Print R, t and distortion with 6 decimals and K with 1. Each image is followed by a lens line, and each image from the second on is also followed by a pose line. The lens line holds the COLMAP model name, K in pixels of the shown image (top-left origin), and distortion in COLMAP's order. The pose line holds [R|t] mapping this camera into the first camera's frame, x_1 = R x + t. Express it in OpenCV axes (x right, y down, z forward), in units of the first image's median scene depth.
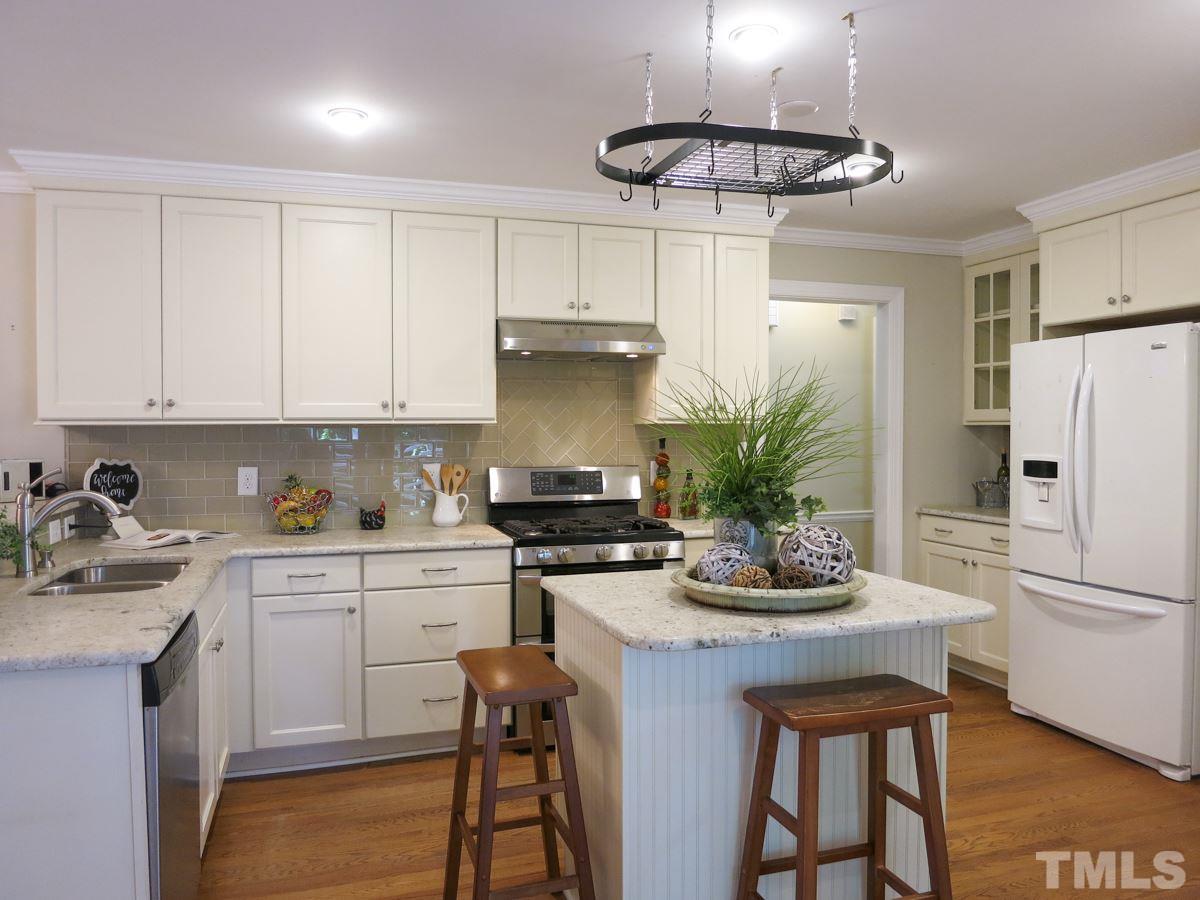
lens RADIAL K [[874.2, 0, 600.0], [0, 874.2, 450.0], [0, 0, 1]] dist [-0.036266, 0.000136]
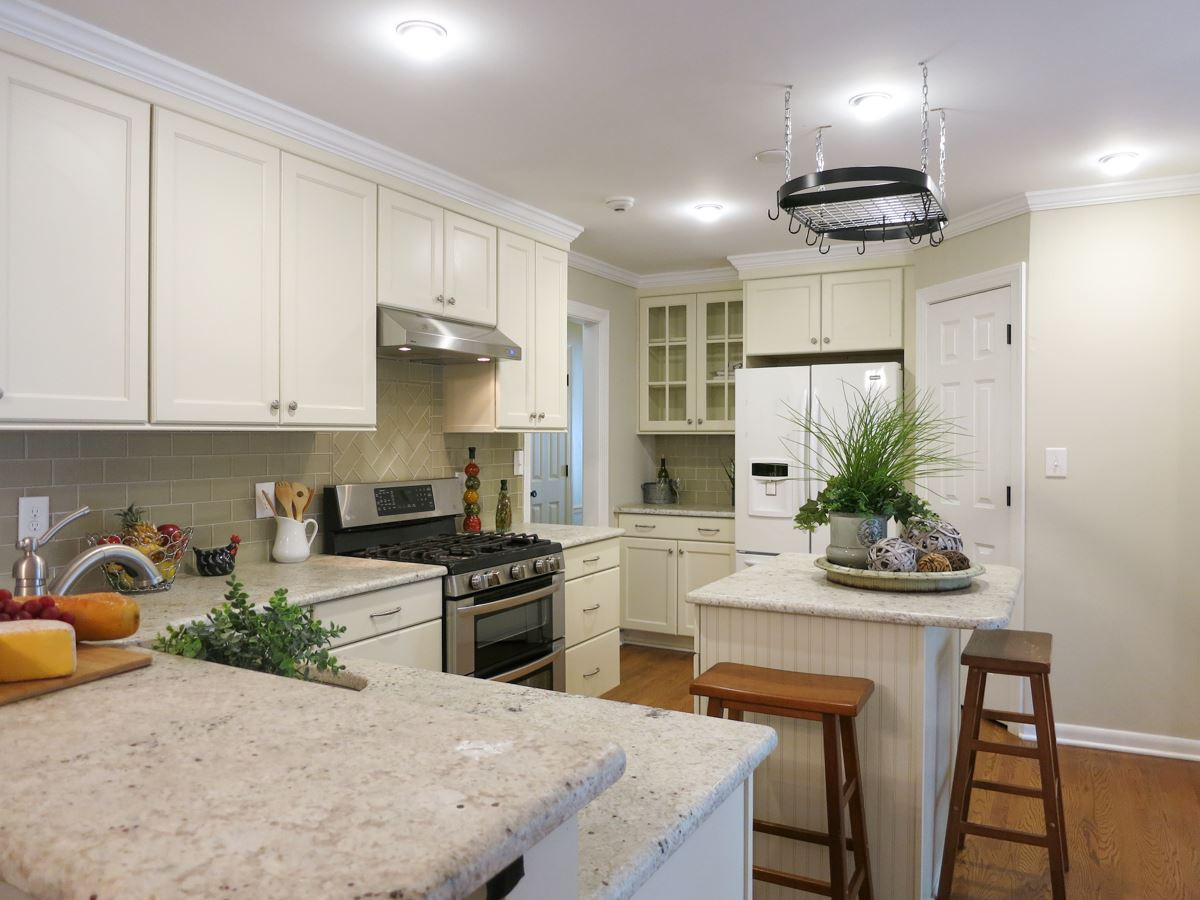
lens RADIAL K [[874.2, 0, 600.0], [0, 874.2, 450.0], [0, 0, 1]] dist [-0.036266, 0.000136]
pose [[0.718216, -0.008848, 0.695764, -0.519581], [0.013443, 0.999909, -0.001161, -0.008298], [-0.695690, 0.010187, 0.718270, 0.245601]]
